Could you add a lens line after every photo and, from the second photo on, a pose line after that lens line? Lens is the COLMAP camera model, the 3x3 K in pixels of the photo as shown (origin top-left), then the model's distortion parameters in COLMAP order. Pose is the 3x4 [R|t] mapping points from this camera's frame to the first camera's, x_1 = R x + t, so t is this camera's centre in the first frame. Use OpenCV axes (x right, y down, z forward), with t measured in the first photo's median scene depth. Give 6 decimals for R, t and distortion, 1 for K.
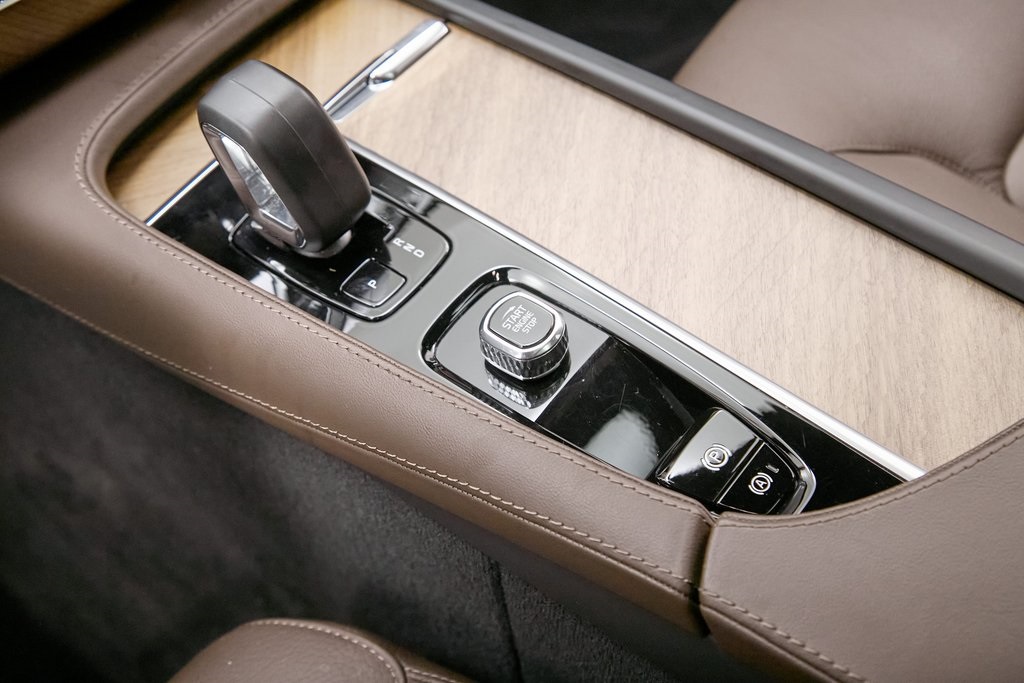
lens RADIAL K [[1296.4, 0, 515.3], [0, 1296.4, 340.3], [0, 0, 1]] dist [-0.074521, 0.000000]
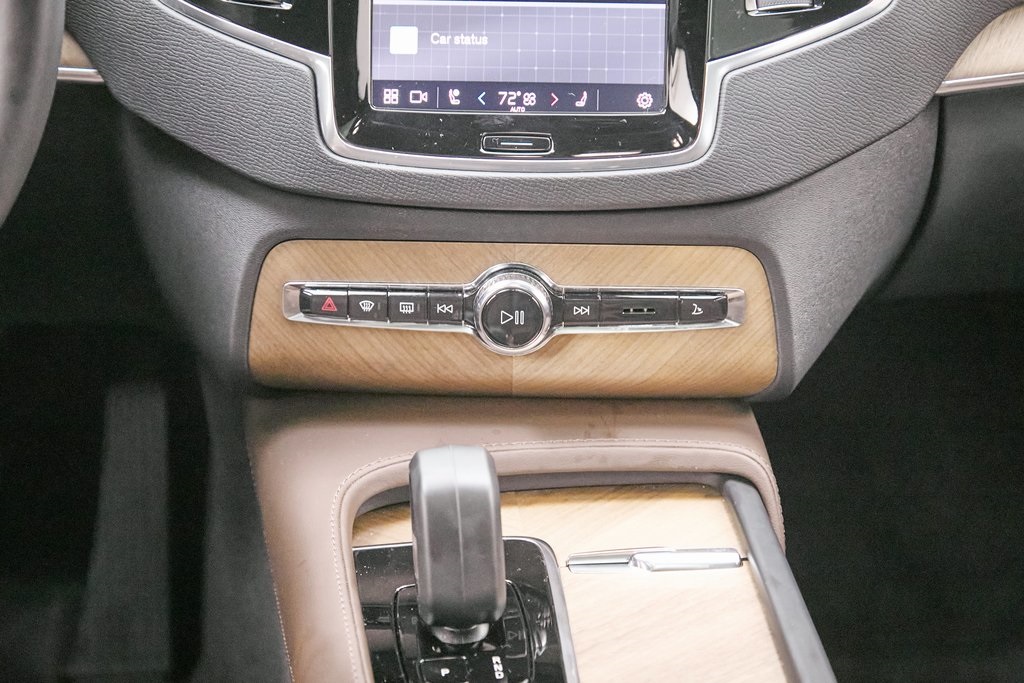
lens RADIAL K [[2360.0, 0, 497.4], [0, 2360.0, 359.9], [0, 0, 1]] dist [-0.064821, 0.000000]
pose [[0.692231, 0.404006, -0.597992, 0.900109], [-0.612672, 0.766882, -0.191116, 0.094863], [0.381377, 0.498670, 0.778383, -0.553282]]
